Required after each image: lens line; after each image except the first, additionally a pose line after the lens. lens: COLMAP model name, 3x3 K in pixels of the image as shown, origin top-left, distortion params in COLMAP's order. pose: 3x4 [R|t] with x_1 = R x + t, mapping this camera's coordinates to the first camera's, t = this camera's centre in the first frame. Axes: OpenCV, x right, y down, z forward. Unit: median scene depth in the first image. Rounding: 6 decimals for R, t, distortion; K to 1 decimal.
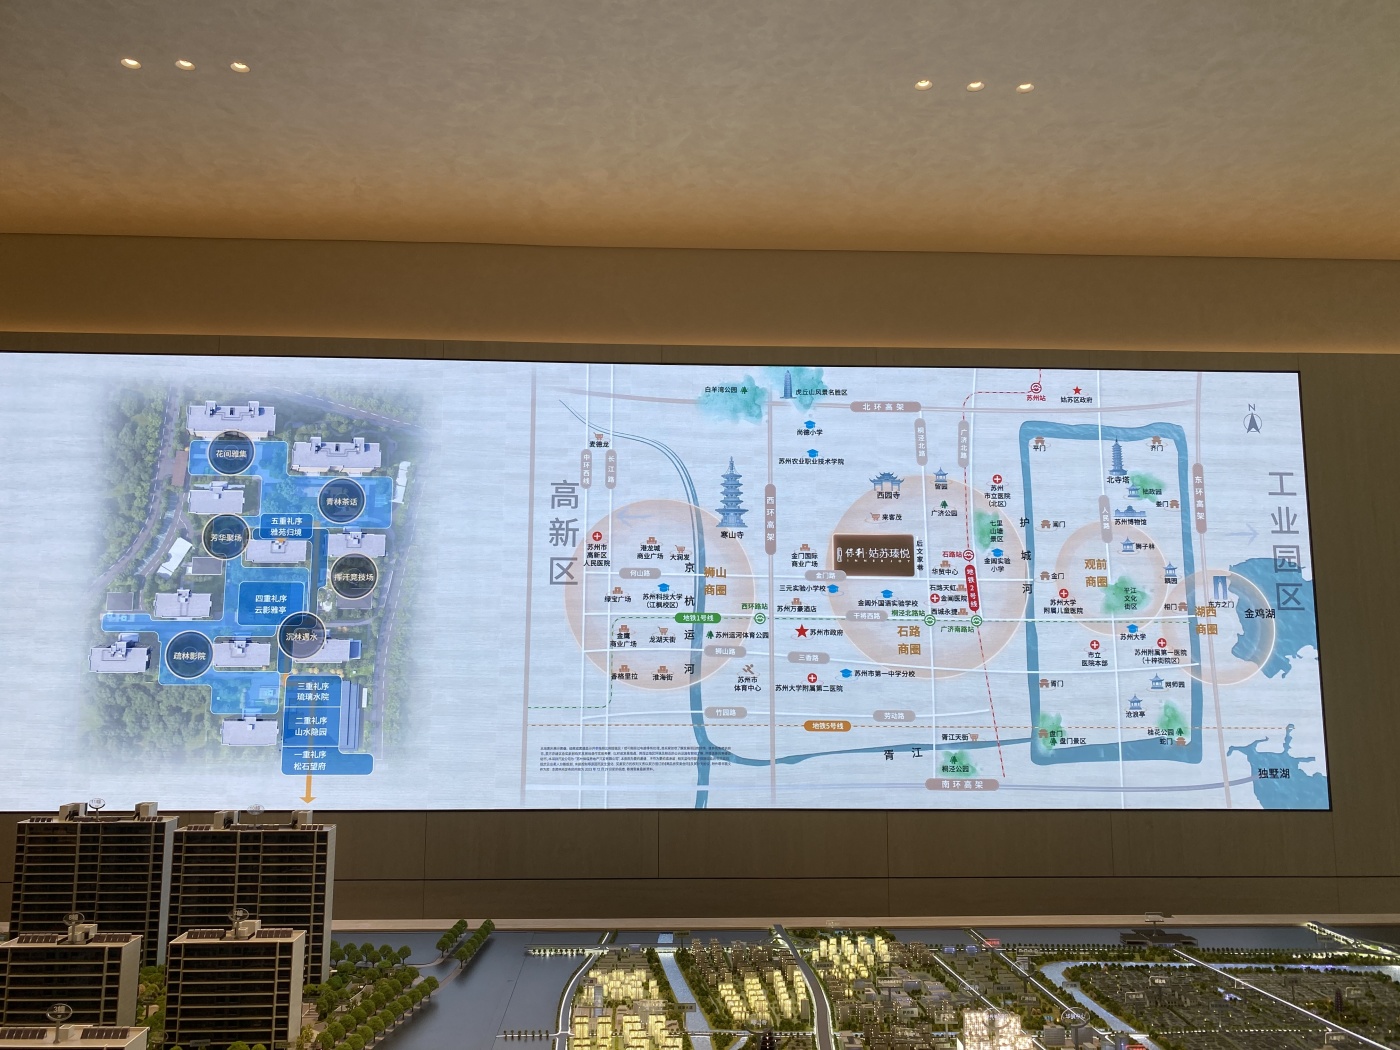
lens RADIAL K [[1058.9, 0, 699.7], [0, 1058.9, 513.5], [0, 0, 1]] dist [0.002214, 0.000040]
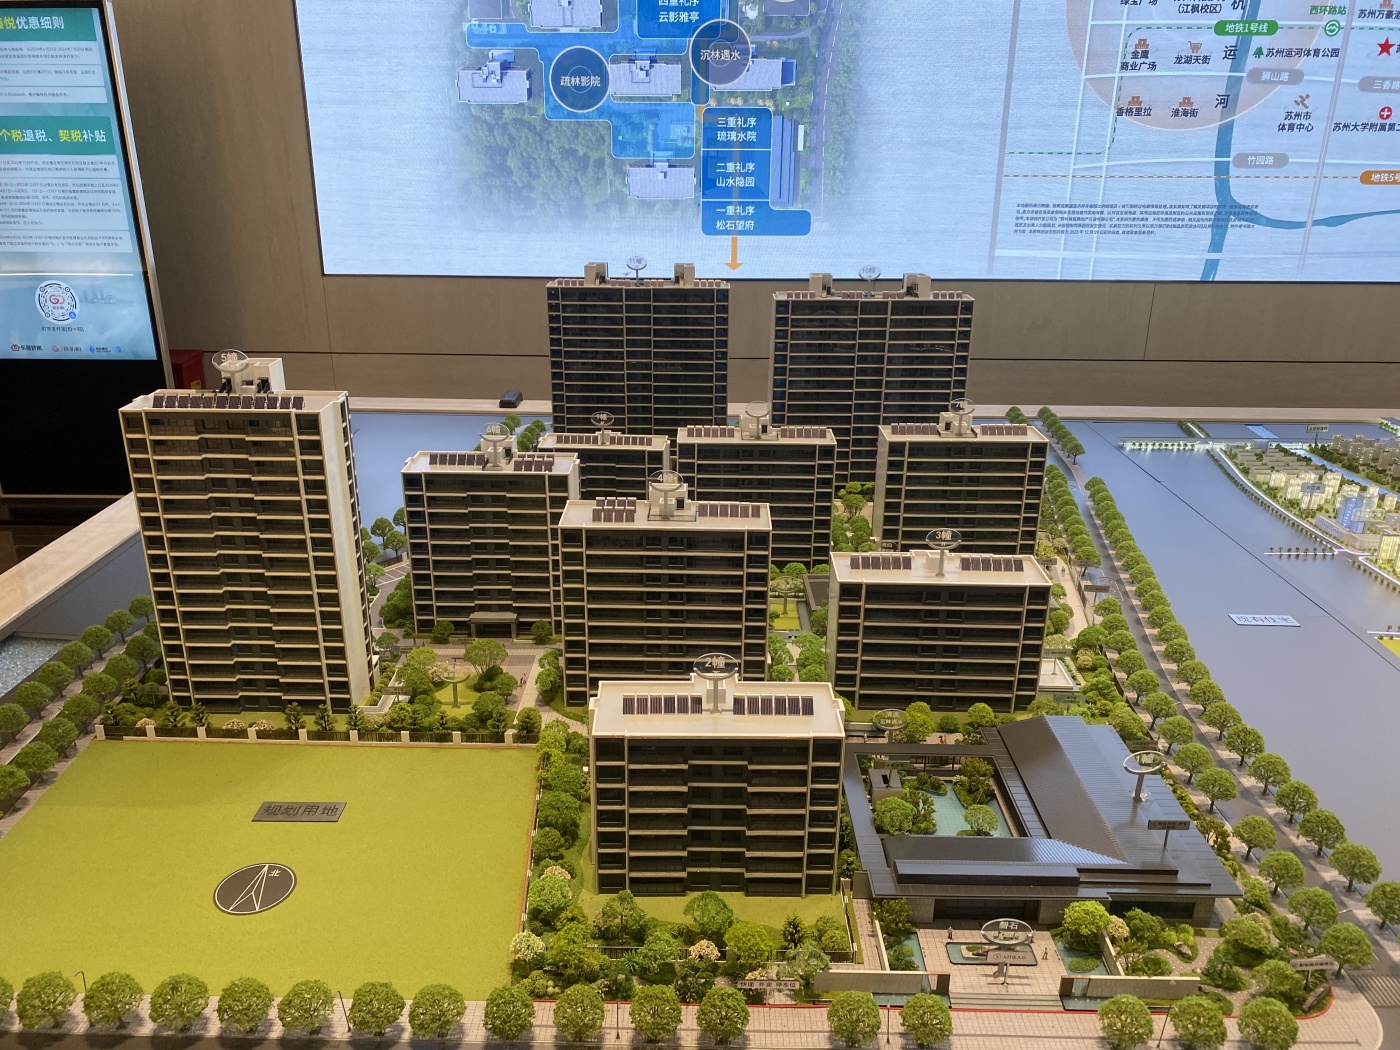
lens RADIAL K [[1058.9, 0, 665.9], [0, 1058.9, 501.8], [0, 0, 1]] dist [0.002214, 0.000040]
pose [[0.997925, 0.024097, -0.059710, -0.362556], [0.005757, 0.890228, 0.455480, 0.054688], [0.064131, -0.454878, 0.888242, 0.166932]]
